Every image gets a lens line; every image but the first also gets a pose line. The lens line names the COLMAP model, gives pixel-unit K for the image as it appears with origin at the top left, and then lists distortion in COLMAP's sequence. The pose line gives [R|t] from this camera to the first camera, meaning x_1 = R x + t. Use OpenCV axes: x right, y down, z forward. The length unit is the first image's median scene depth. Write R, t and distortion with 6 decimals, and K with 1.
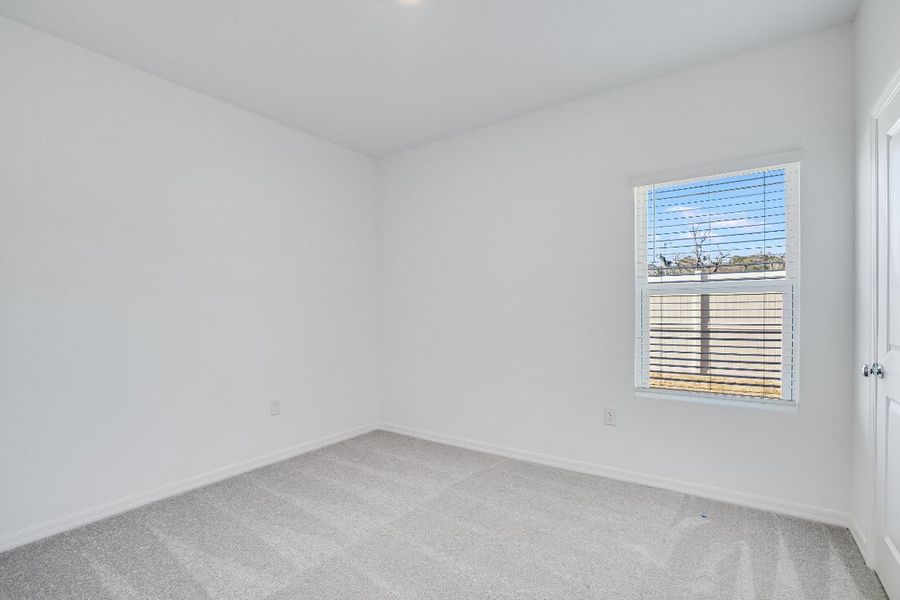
lens RADIAL K [[411.9, 0, 454.4], [0, 411.9, 301.8], [0, 0, 1]] dist [0.003181, 0.000323]
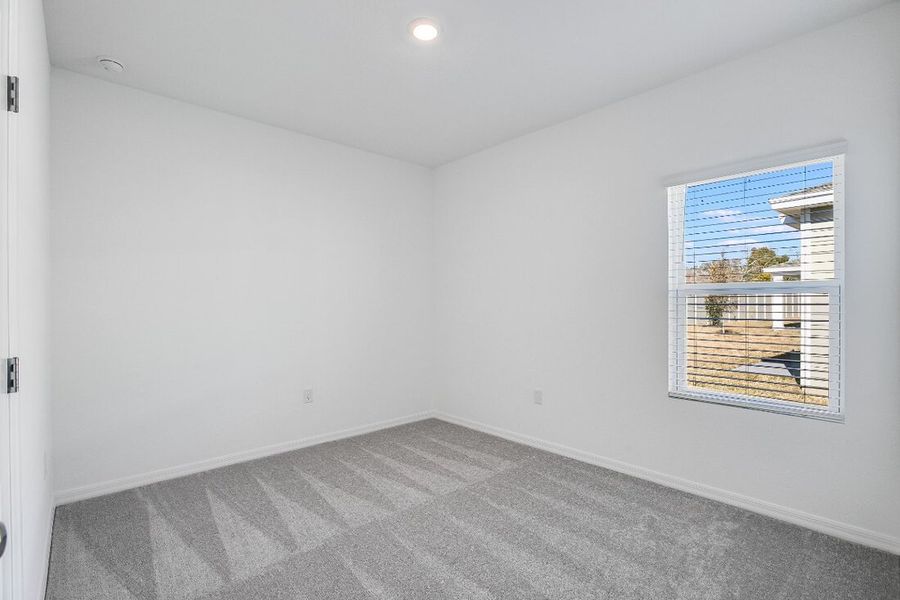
lens RADIAL K [[411.9, 0, 441.9], [0, 411.9, 297.2], [0, 0, 1]] dist [0.003181, 0.000323]
pose [[0.972110, 0.008315, -0.234378, 0.142033], [-0.009967, 0.999933, -0.005867, -0.002064], [0.234314, 0.008040, 0.972128, -0.091735]]
